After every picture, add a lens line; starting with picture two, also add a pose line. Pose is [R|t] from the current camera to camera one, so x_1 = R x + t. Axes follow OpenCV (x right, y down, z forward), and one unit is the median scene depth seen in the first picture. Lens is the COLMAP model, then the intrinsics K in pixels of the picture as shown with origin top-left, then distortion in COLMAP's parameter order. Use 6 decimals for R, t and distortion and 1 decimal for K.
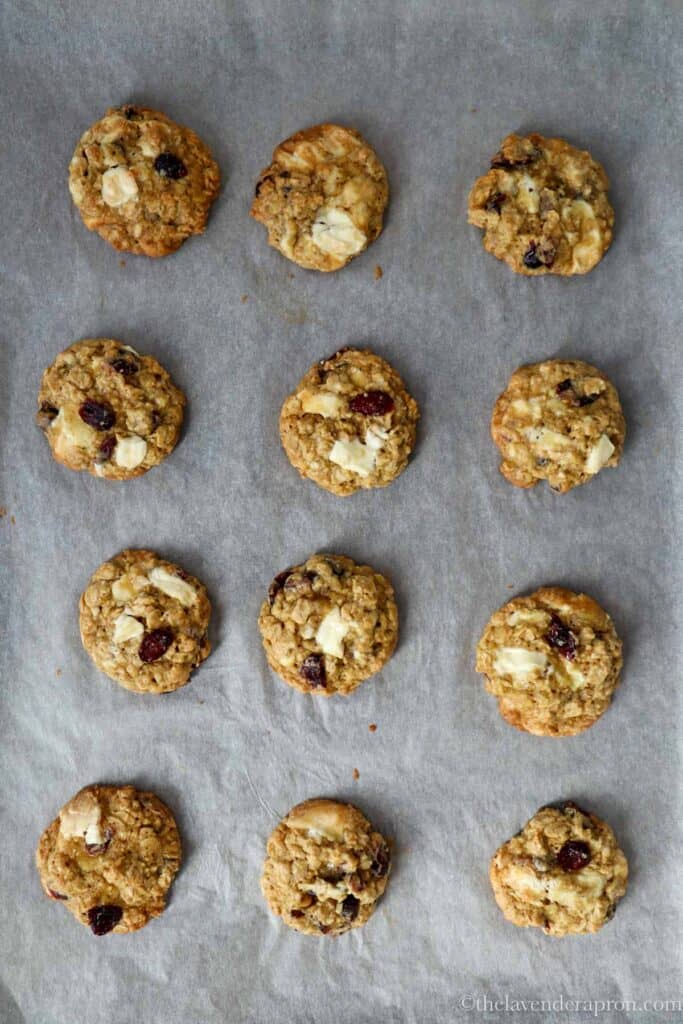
lens RADIAL K [[818.9, 0, 341.5], [0, 818.9, 512.0], [0, 0, 1]] dist [0.003873, 0.012802]
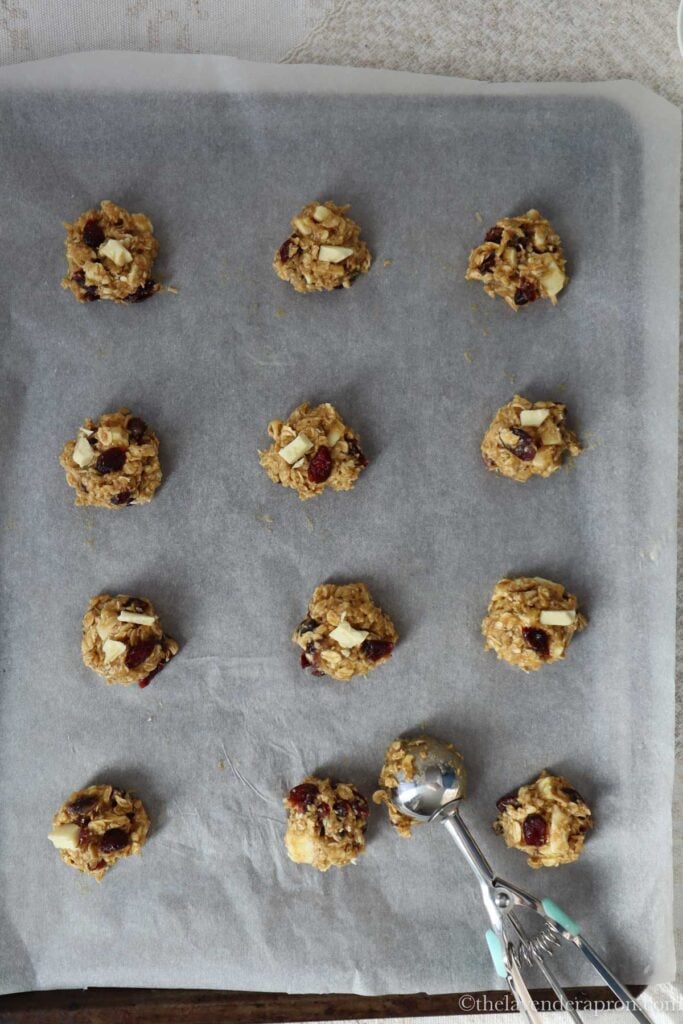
lens RADIAL K [[818.9, 0, 341.5], [0, 818.9, 512.0], [0, 0, 1]] dist [0.003873, 0.012802]
pose [[0.999555, 0.003347, 0.029641, 0.014143], [-0.001673, 0.998411, -0.056322, 0.045193], [-0.029782, 0.056247, 0.997973, -0.157826]]
